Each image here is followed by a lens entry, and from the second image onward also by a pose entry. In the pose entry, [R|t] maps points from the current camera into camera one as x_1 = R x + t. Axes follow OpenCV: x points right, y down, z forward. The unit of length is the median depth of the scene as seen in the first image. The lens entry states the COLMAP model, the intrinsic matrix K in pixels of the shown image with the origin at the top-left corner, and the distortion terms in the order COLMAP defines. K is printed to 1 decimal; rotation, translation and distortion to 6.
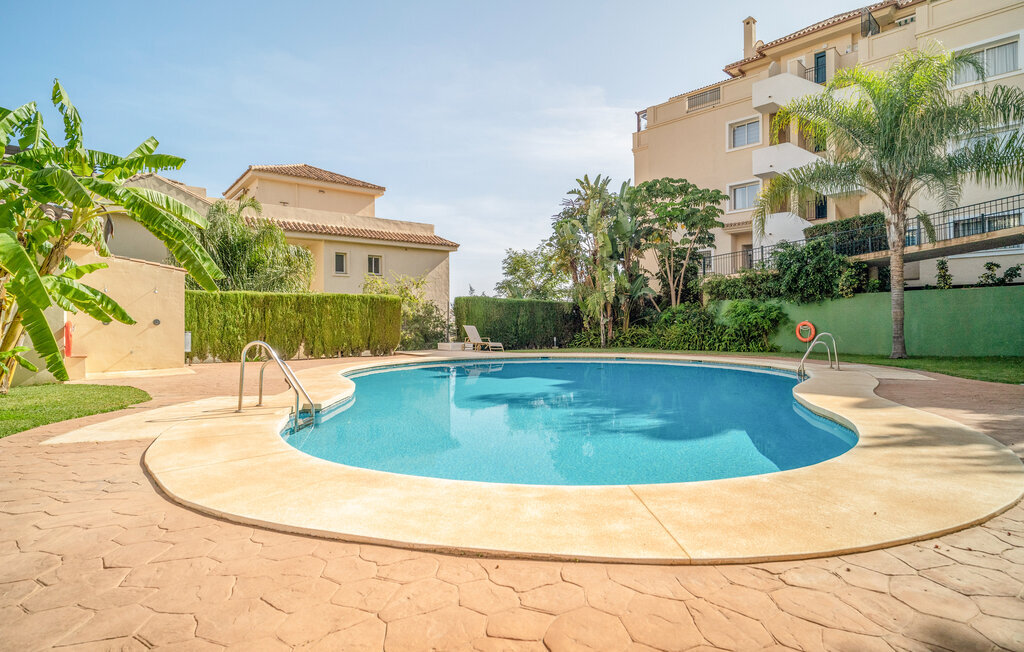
lens RADIAL K [[540.9, 0, 511.6], [0, 540.9, 322.9], [0, 0, 1]] dist [0.000954, 0.001126]
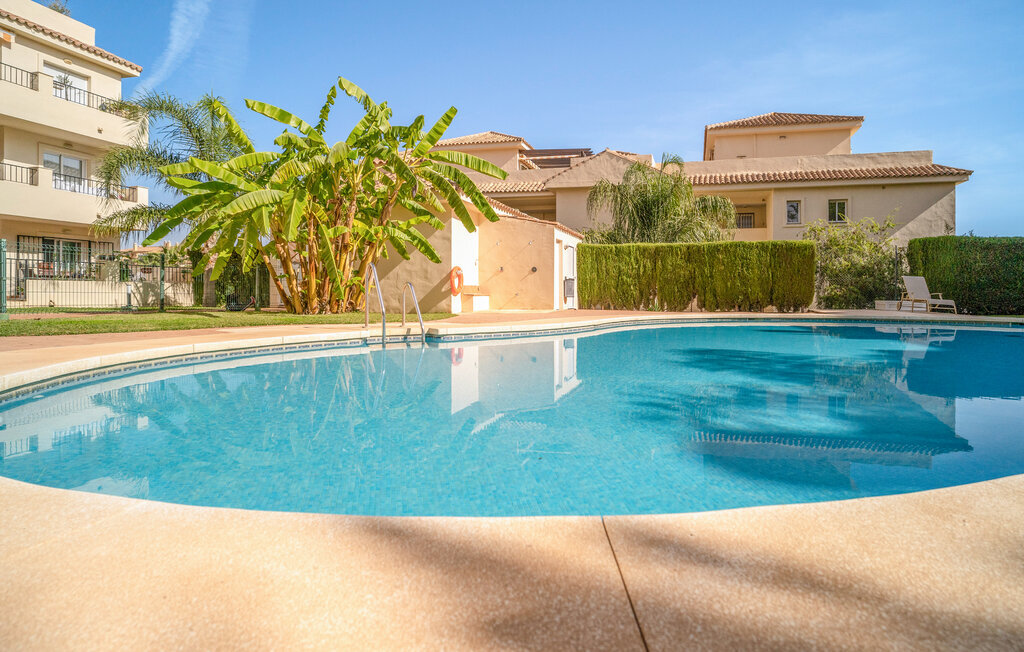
lens RADIAL K [[540.9, 0, 507.1], [0, 540.9, 287.9], [0, 0, 1]] dist [0.000954, 0.001126]
pose [[0.638847, 0.011100, -0.769254, 0.130515], [-0.006773, 0.999938, 0.008804, 0.017702], [0.769304, -0.000414, 0.638883, 0.122785]]
